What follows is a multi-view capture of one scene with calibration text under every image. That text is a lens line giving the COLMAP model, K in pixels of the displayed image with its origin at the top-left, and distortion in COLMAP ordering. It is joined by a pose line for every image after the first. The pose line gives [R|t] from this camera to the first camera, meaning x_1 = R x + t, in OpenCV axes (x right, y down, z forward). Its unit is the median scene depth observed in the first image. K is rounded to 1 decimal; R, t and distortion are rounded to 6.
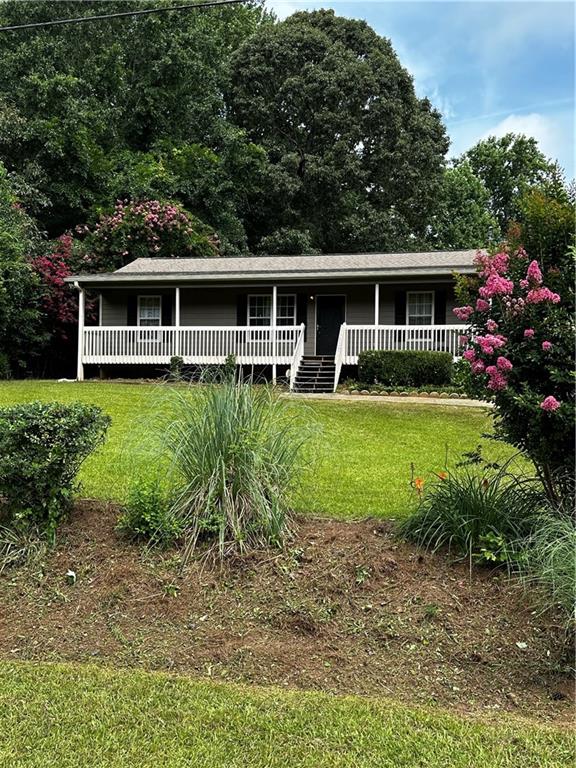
lens RADIAL K [[761.4, 0, 288.4], [0, 761.4, 383.9], [0, 0, 1]] dist [0.021437, 0.000000]
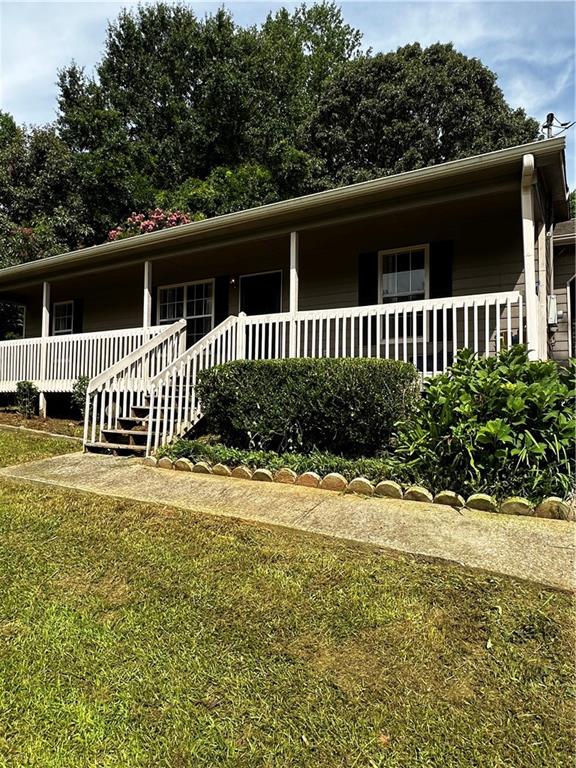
lens RADIAL K [[479.1, 0, 286.4], [0, 479.1, 385.0], [0, 0, 1]] dist [-0.001623, 0.002600]
pose [[0.941415, -0.016202, -0.336861, 0.208911], [0.011717, 0.999814, -0.015344, -0.022911], [0.337047, 0.010498, 0.941429, 0.666600]]
